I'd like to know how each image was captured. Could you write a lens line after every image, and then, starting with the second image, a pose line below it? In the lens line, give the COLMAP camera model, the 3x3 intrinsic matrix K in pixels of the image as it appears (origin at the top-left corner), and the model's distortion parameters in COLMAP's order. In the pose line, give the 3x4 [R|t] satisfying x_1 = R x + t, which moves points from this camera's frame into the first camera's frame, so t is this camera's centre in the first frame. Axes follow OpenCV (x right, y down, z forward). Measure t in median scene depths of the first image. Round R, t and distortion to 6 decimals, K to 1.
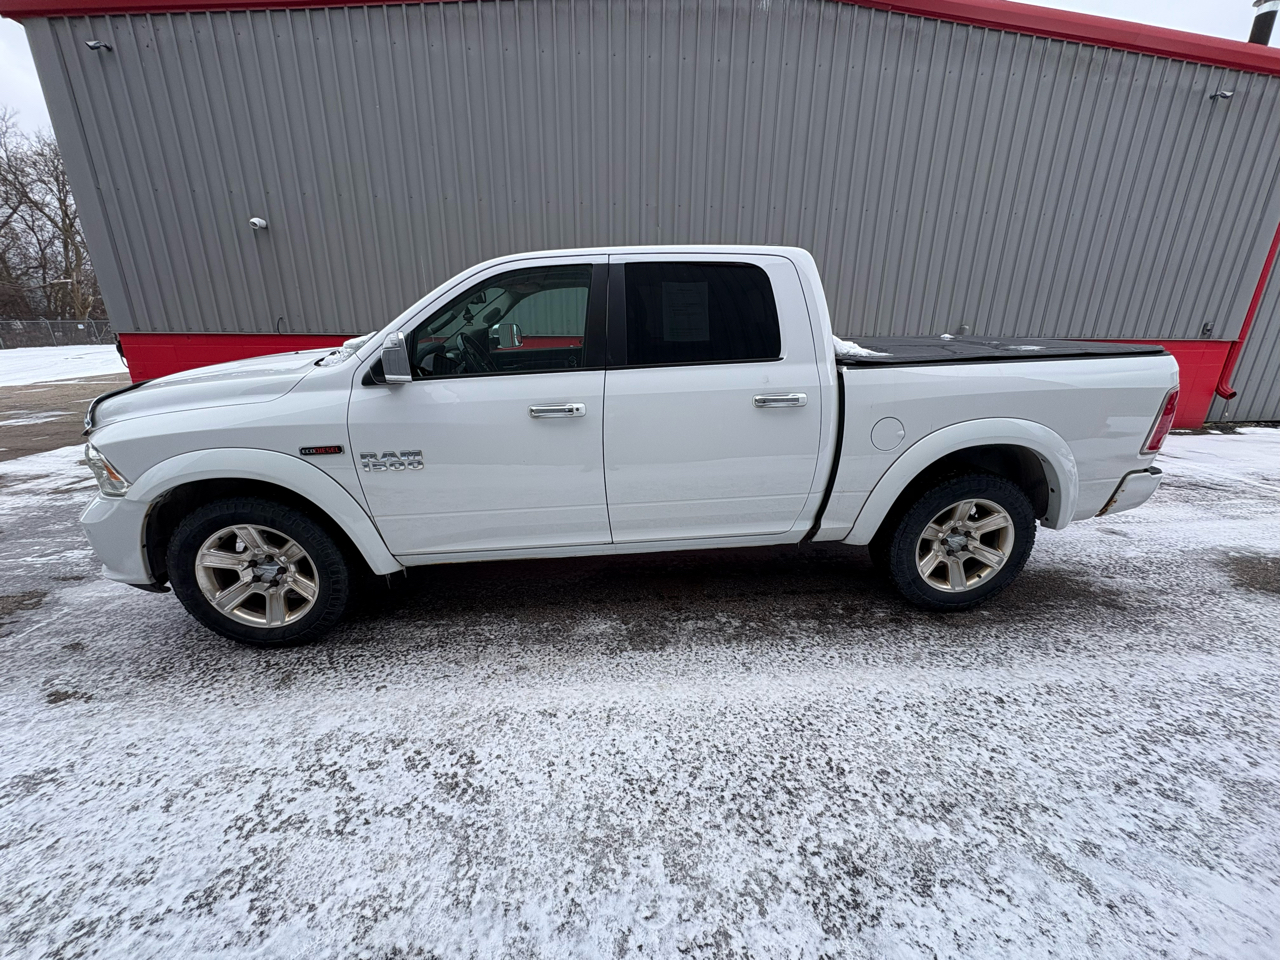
lens RADIAL K [[509.7, 0, 640.0], [0, 509.7, 480.0], [0, 0, 1]] dist [-0.000744, 0.000049]
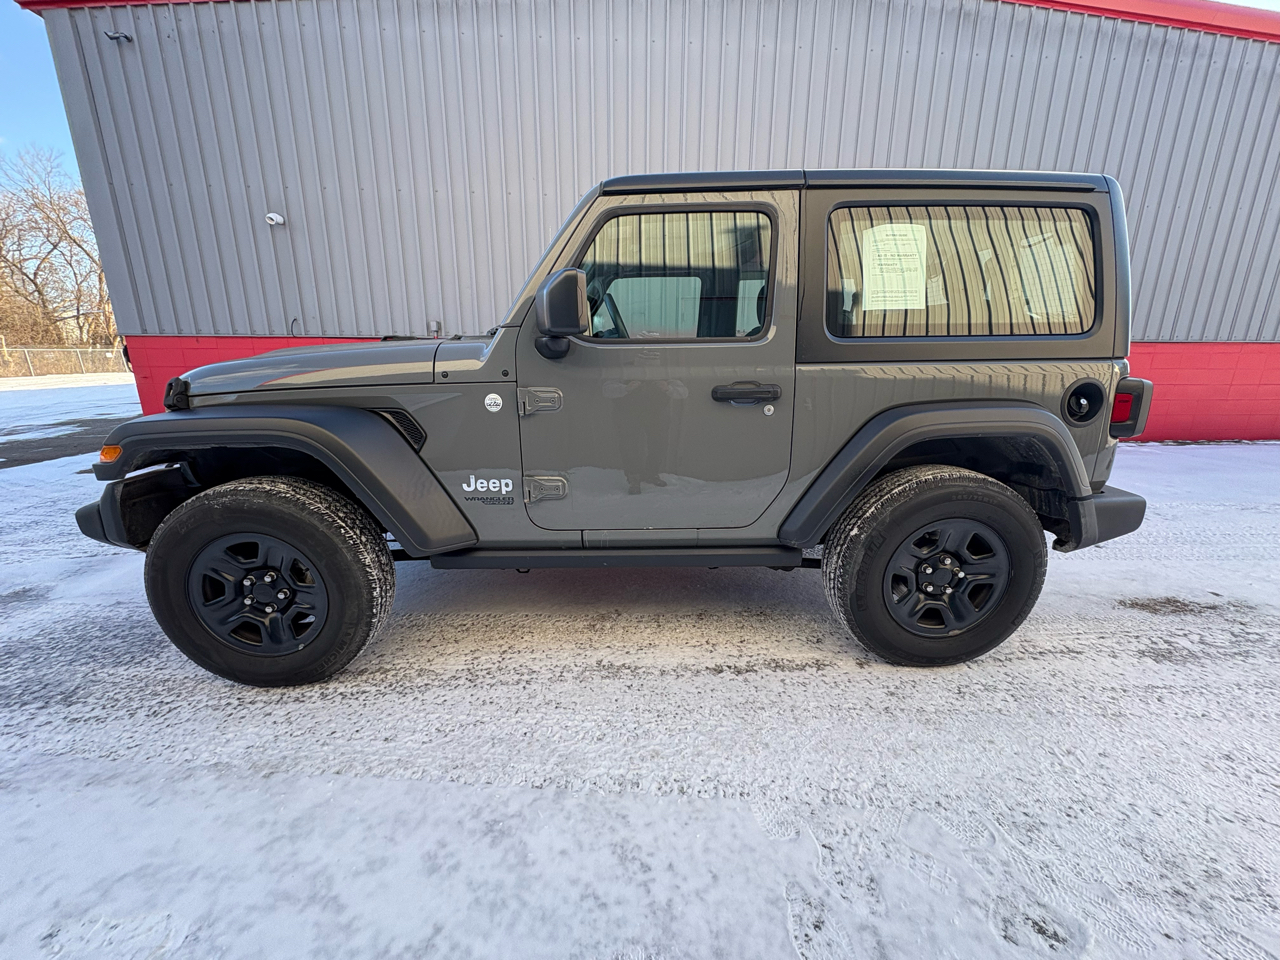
lens RADIAL K [[509.7, 0, 640.0], [0, 509.7, 480.0], [0, 0, 1]] dist [-0.000744, 0.000049]
pose [[0.999744, 0.001042, -0.022588, -0.158909], [-0.002337, 0.998351, -0.057365, 0.096394], [0.022491, 0.057403, 0.998098, 0.307201]]
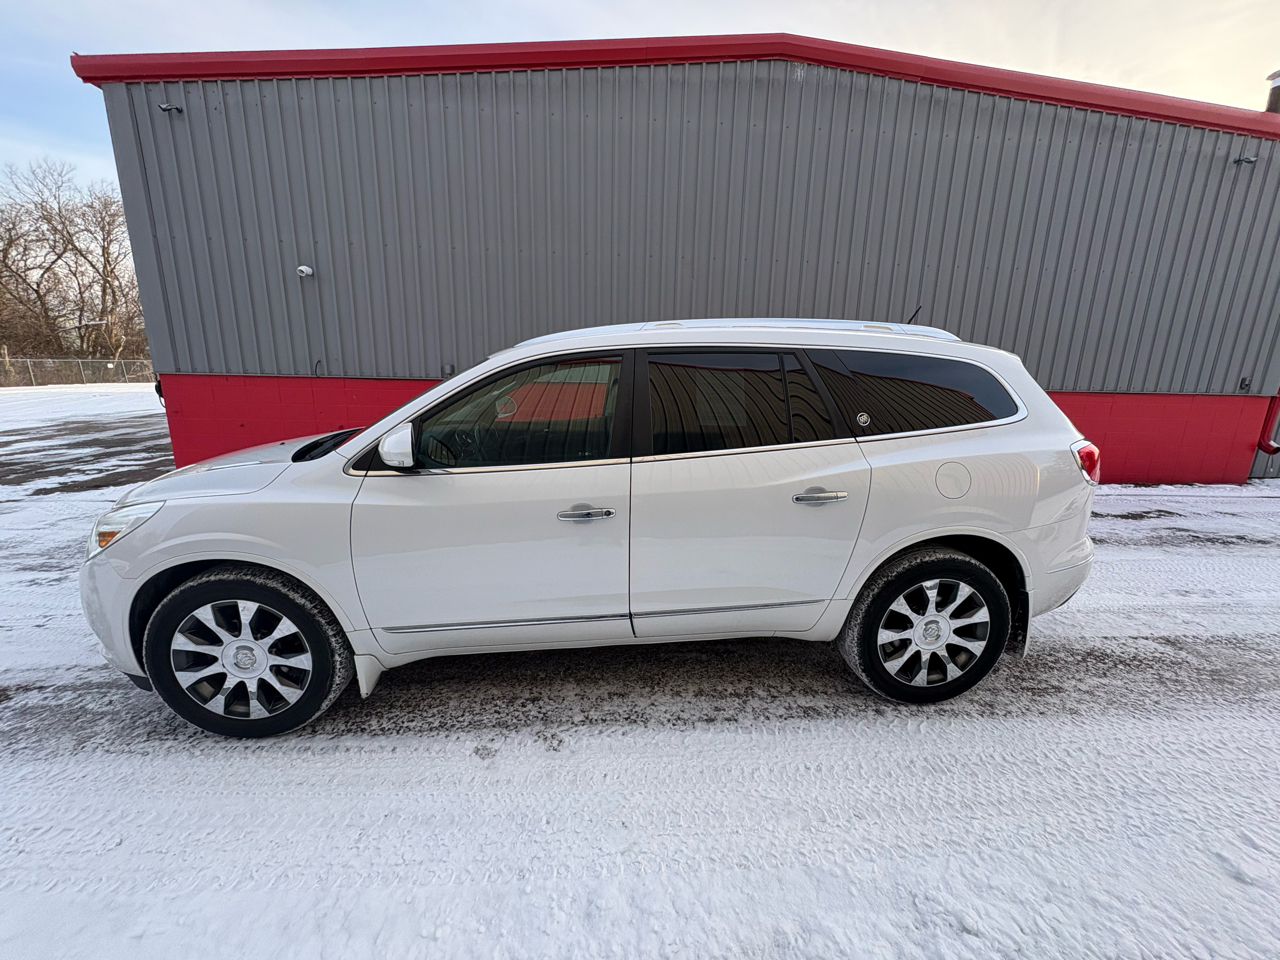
lens RADIAL K [[510.7, 0, 640.0], [0, 510.7, 480.0], [0, 0, 1]] dist [-0.000356, 0.000126]
pose [[0.999779, 0.016120, -0.013521, -0.163746], [-0.017212, 0.996231, -0.085015, -0.023834], [0.012100, 0.085229, 0.996288, 0.056057]]
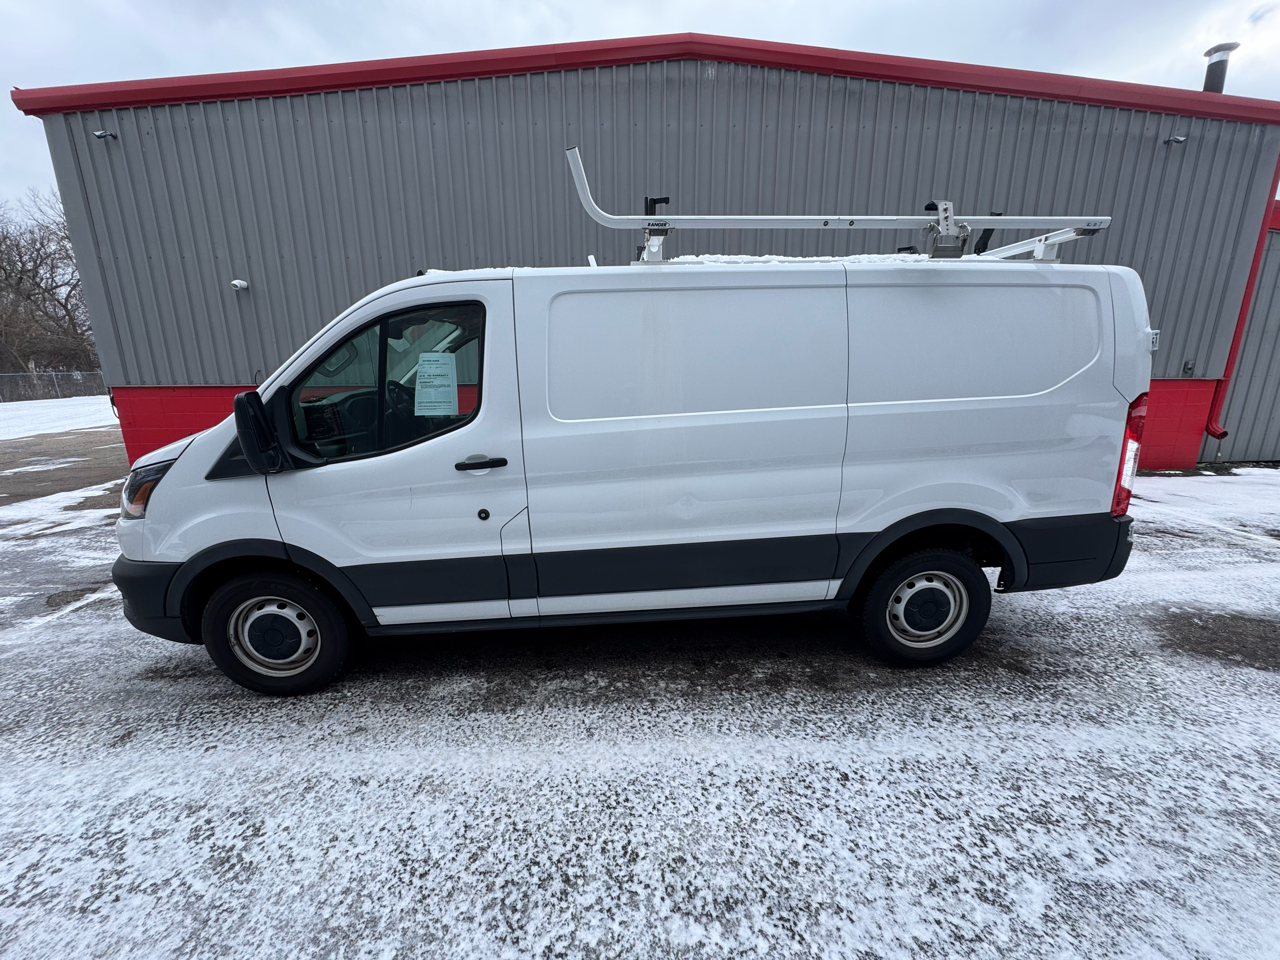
lens RADIAL K [[507.6, 0, 639.0], [0, 507.6, 479.6], [0, 0, 1]] dist [-0.004455, 0.000568]
pose [[0.998897, -0.003895, -0.046783, 0.421708], [0.000338, 0.997122, -0.075813, -0.041242], [0.046944, 0.075714, 0.996024, 0.027588]]
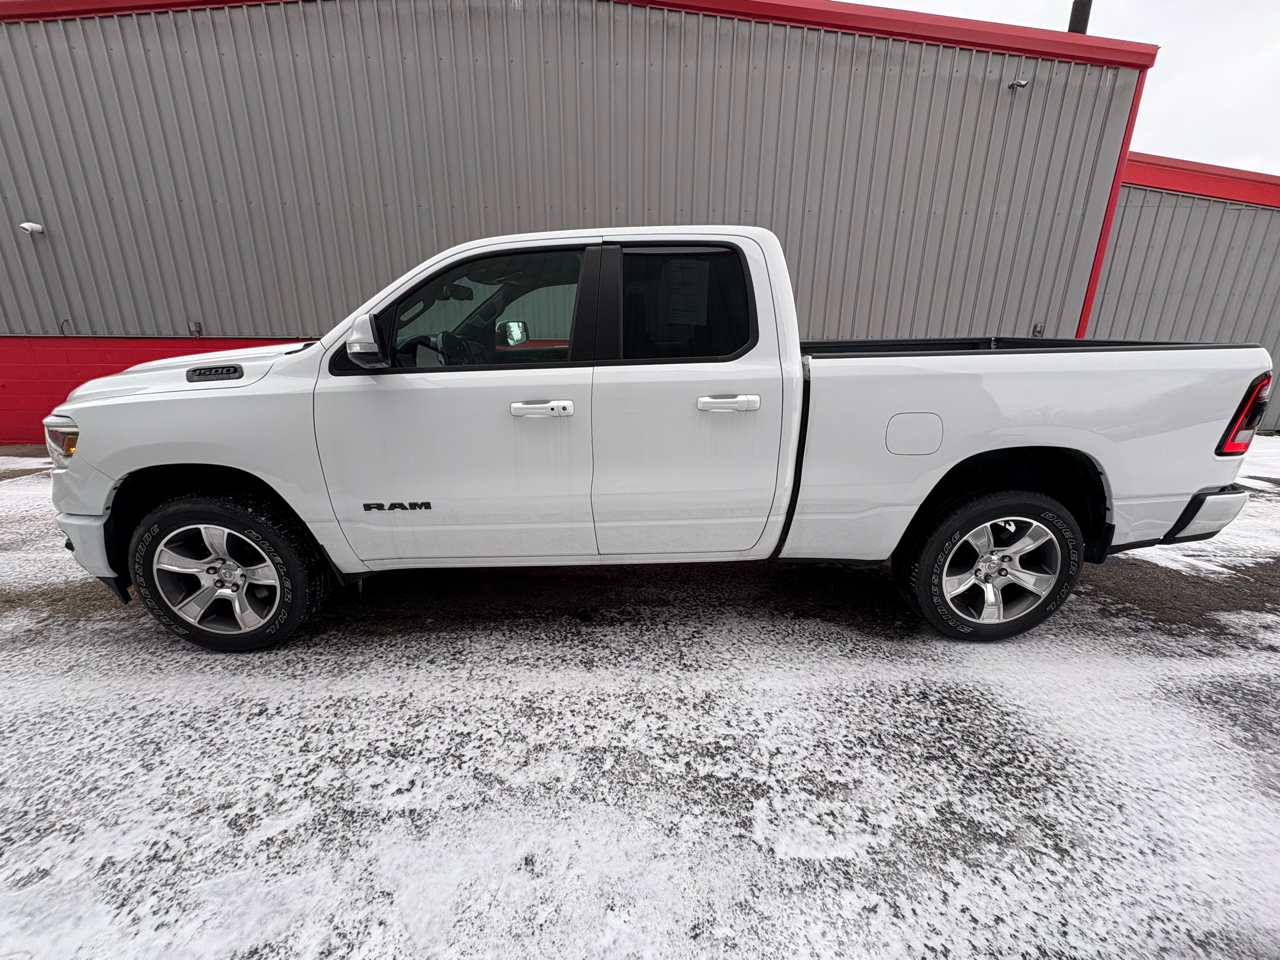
lens RADIAL K [[510.7, 0, 640.0], [0, 510.7, 480.0], [0, 0, 1]] dist [-0.000356, 0.000126]
pose [[0.998984, 0.011363, -0.043611, 1.587681], [-0.012216, 0.999738, -0.019340, 0.025747], [0.043380, 0.019853, 0.998861, 0.112956]]
